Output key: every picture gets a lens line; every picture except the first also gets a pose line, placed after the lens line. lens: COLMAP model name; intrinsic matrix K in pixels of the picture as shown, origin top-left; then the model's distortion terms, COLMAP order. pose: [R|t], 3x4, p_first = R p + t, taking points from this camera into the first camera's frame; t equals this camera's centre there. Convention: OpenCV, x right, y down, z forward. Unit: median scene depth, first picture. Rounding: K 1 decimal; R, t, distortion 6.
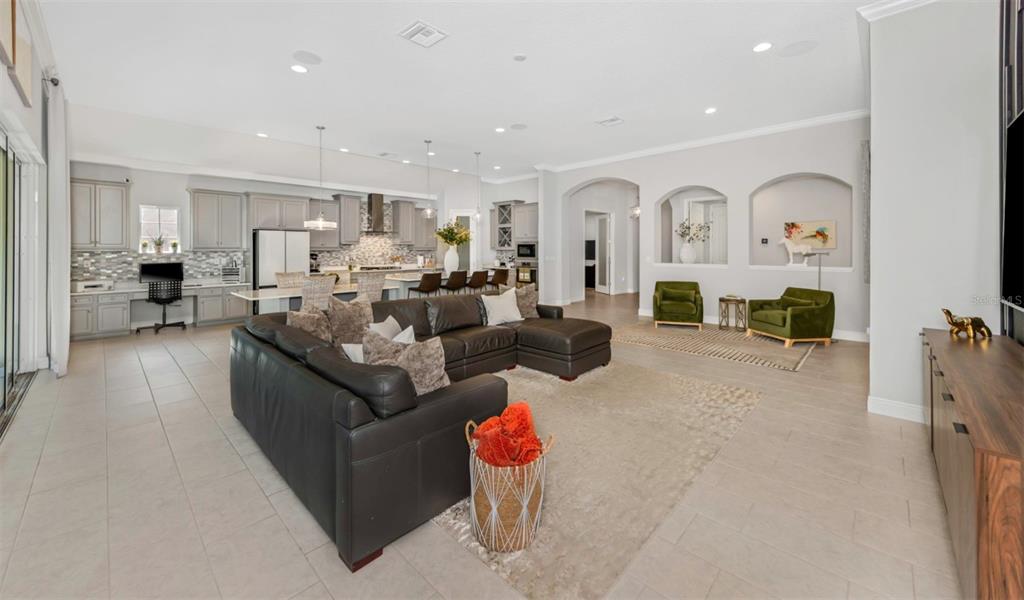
lens RADIAL K [[408.0, 0, 484.9], [0, 408.0, 248.4], [0, 0, 1]] dist [0.017674, 0.000269]
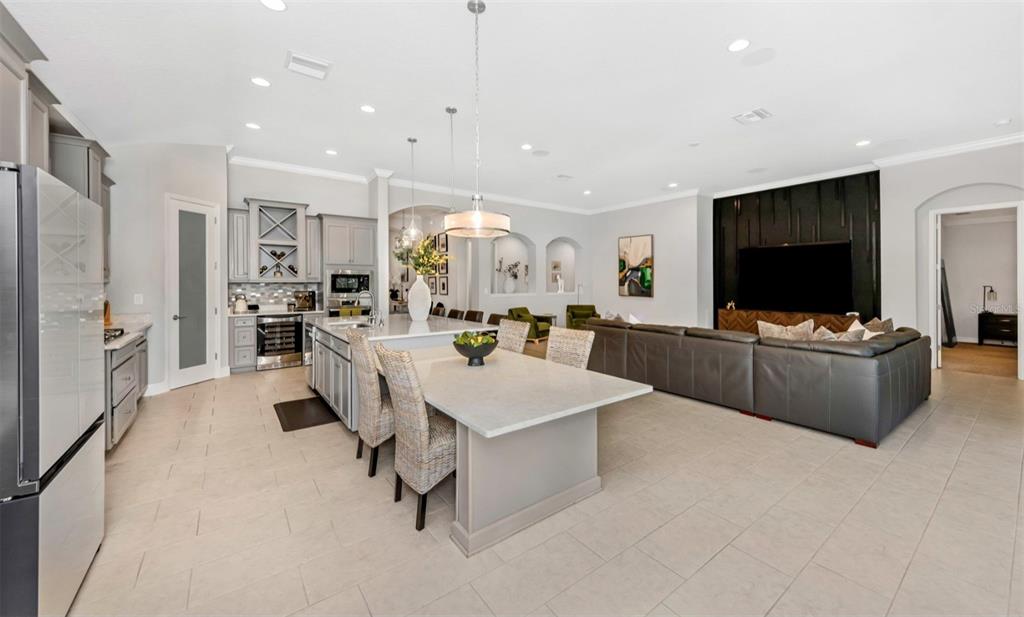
lens RADIAL K [[406.7, 0, 559.5], [0, 406.7, 281.1], [0, 0, 1]] dist [-0.001162, -0.000504]
pose [[0.048699, 0.003867, 0.998806, -0.741489], [0.002061, 0.999990, -0.003972, 0.006753], [-0.998811, 0.002252, 0.048690, 0.783847]]
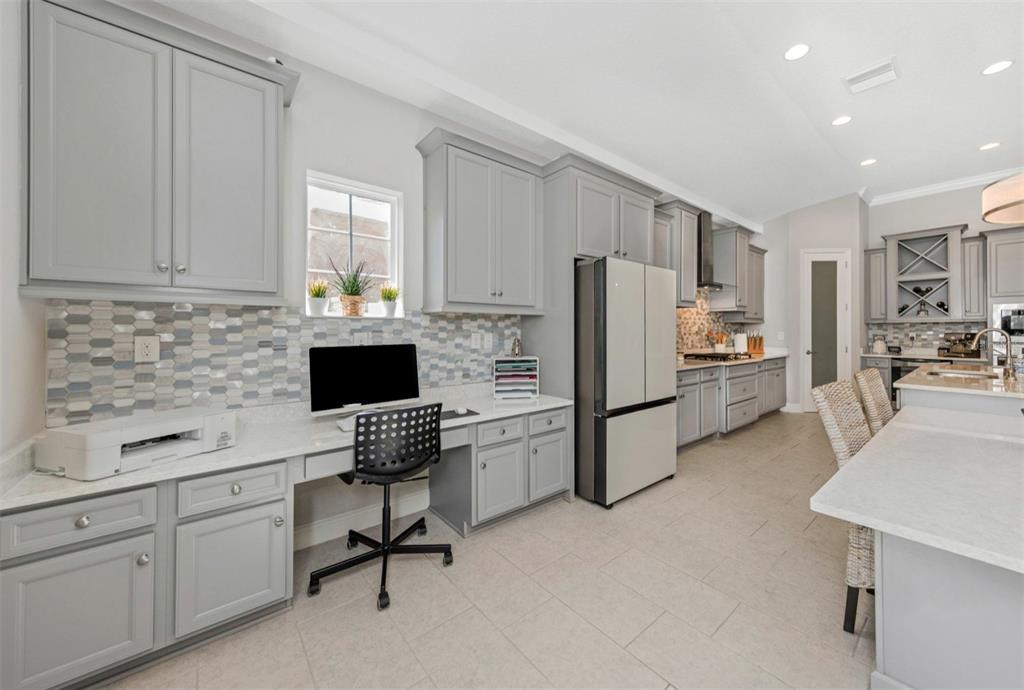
lens RADIAL K [[377.0, 0, 527.3], [0, 377.0, 327.9], [0, 0, 1]] dist [0.010456, 0.000573]
pose [[0.999267, 0.004536, -0.038008, -0.629356], [-0.004728, 0.999977, -0.004962, 0.021278], [0.037985, 0.005138, 0.999265, 0.684847]]
